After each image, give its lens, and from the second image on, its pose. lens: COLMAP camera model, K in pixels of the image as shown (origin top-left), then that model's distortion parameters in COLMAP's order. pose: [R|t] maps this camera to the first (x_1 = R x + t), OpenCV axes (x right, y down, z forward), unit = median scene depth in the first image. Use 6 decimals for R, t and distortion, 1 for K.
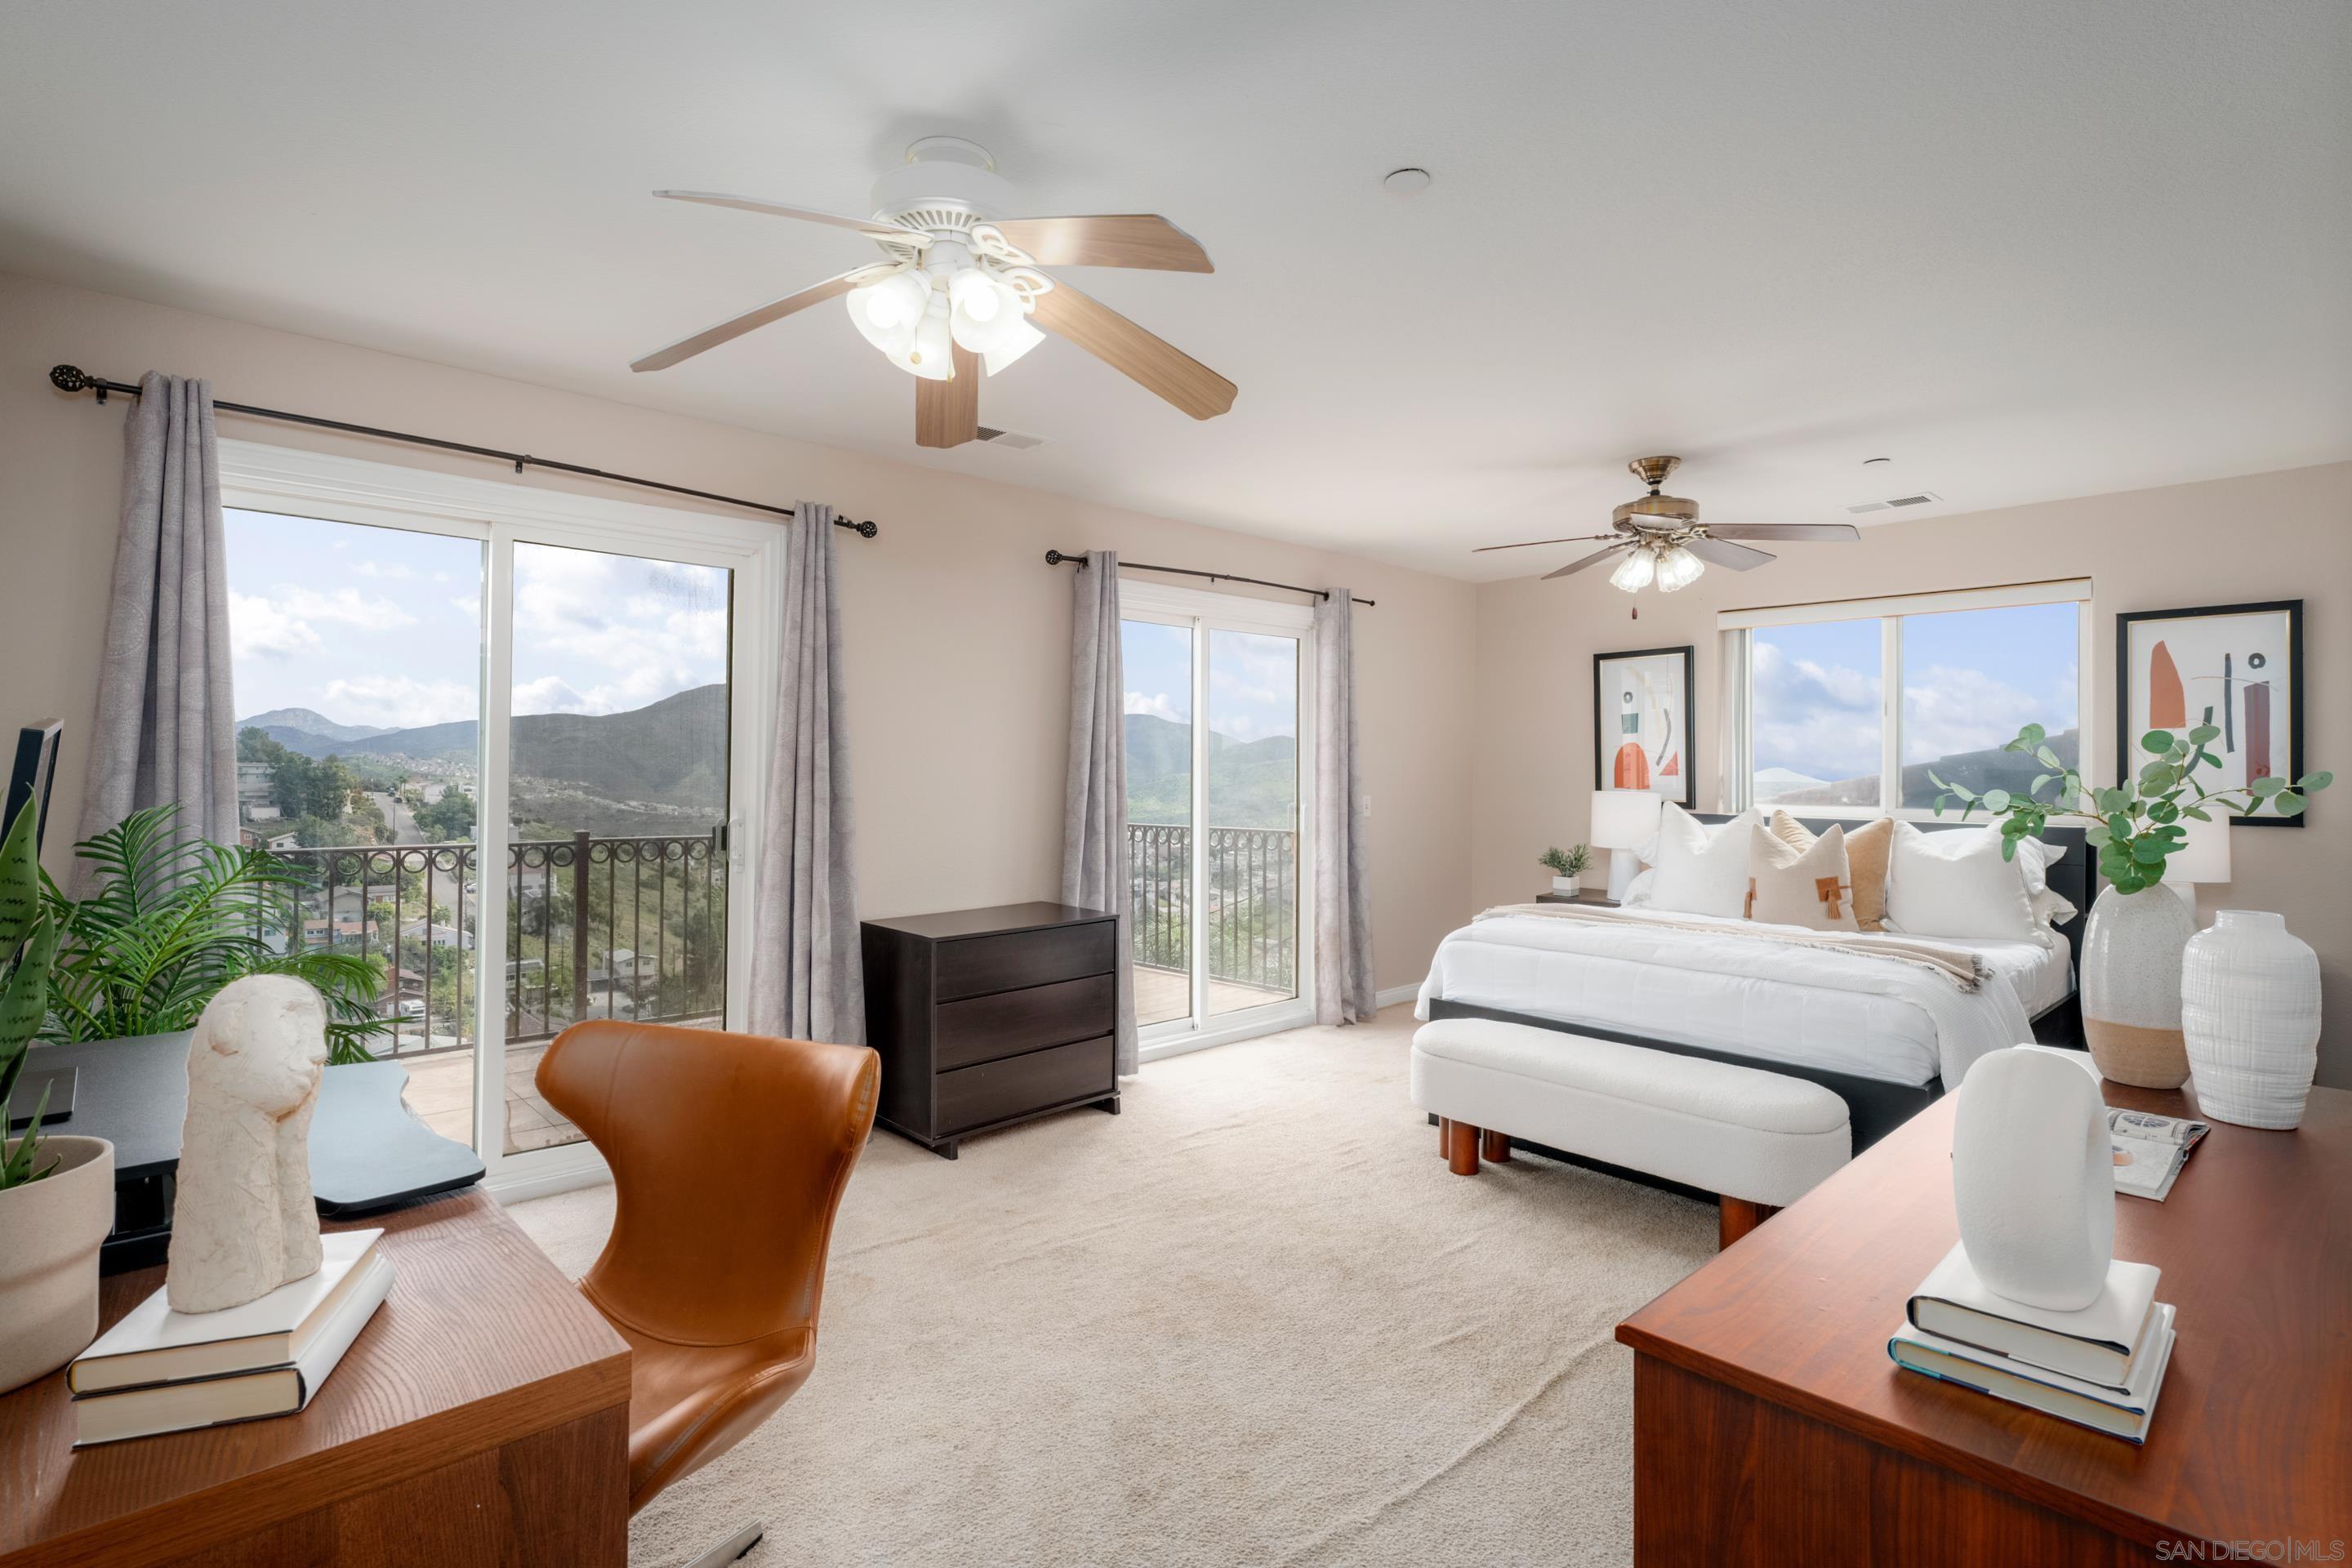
lens RADIAL K [[1055.7, 0, 1177.6], [0, 1055.7, 769.1], [0, 0, 1]] dist [-0.001771, 0.000532]
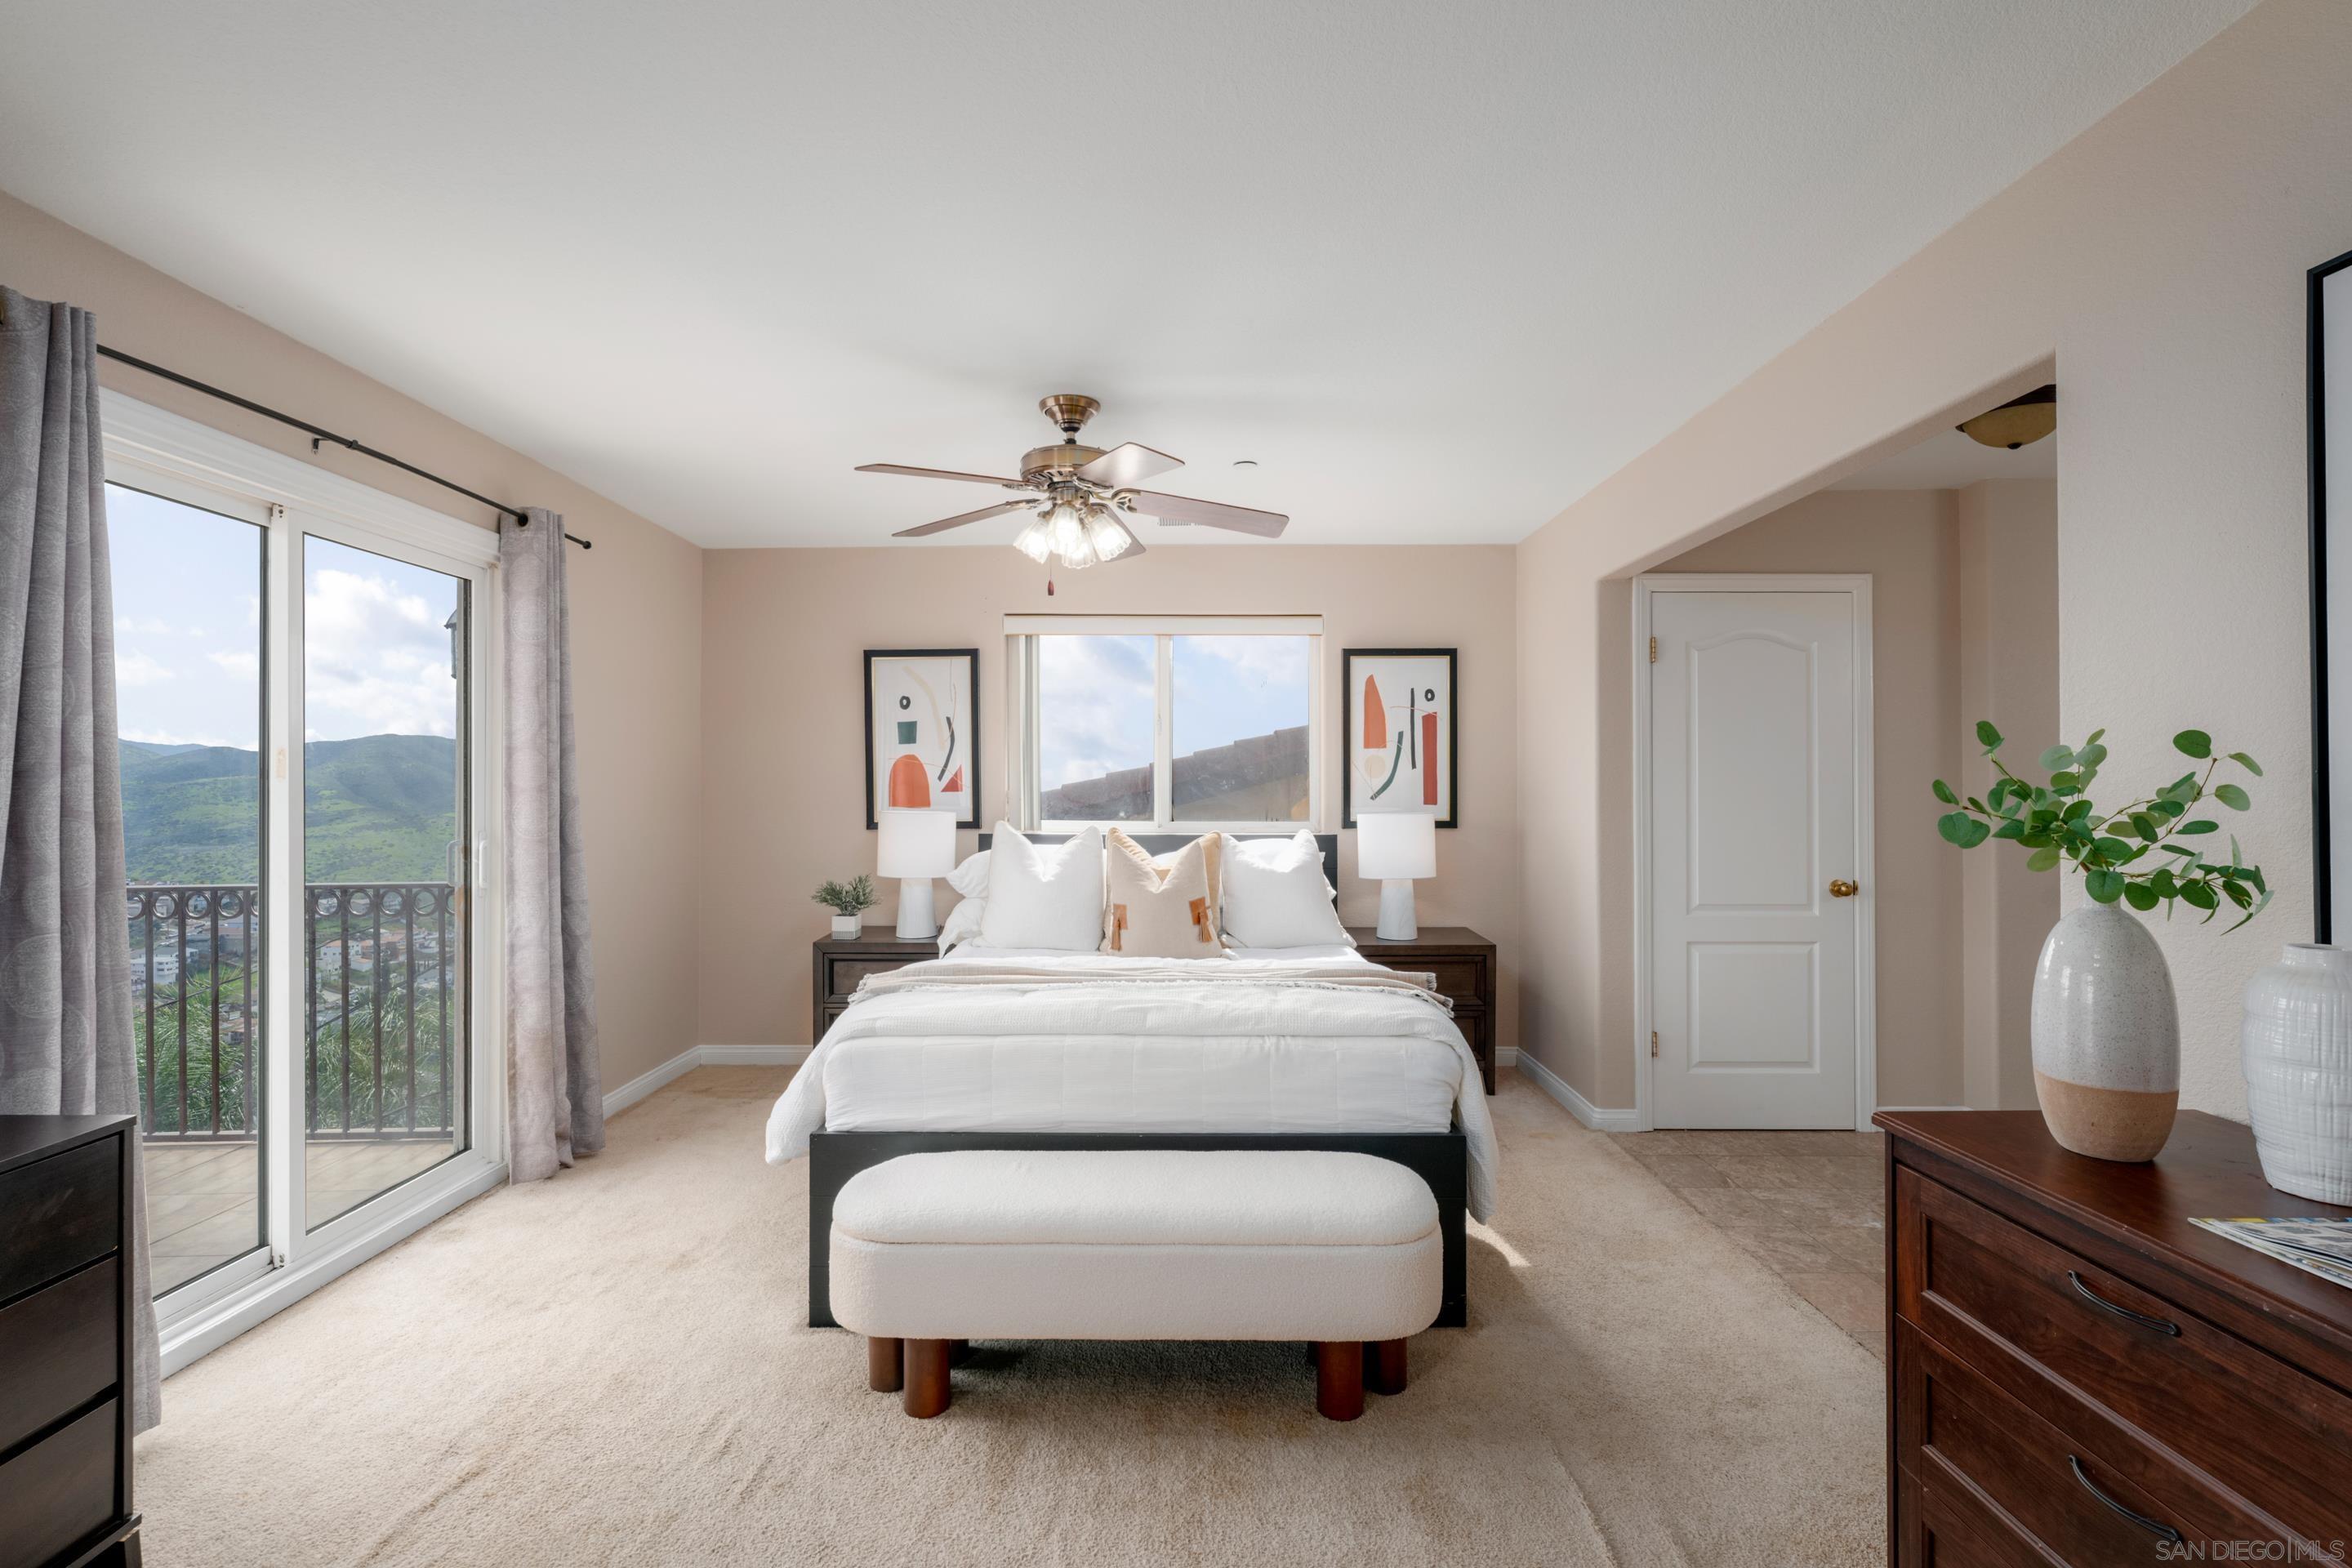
lens RADIAL K [[1055.7, 0, 1196.1], [0, 1055.7, 786.5], [0, 0, 1]] dist [-0.001771, 0.000532]
pose [[0.683943, -0.003893, 0.729525, -0.063533], [0.004713, 0.999988, 0.000918, 0.001992], [-0.729521, 0.002811, 0.683953, 0.327424]]
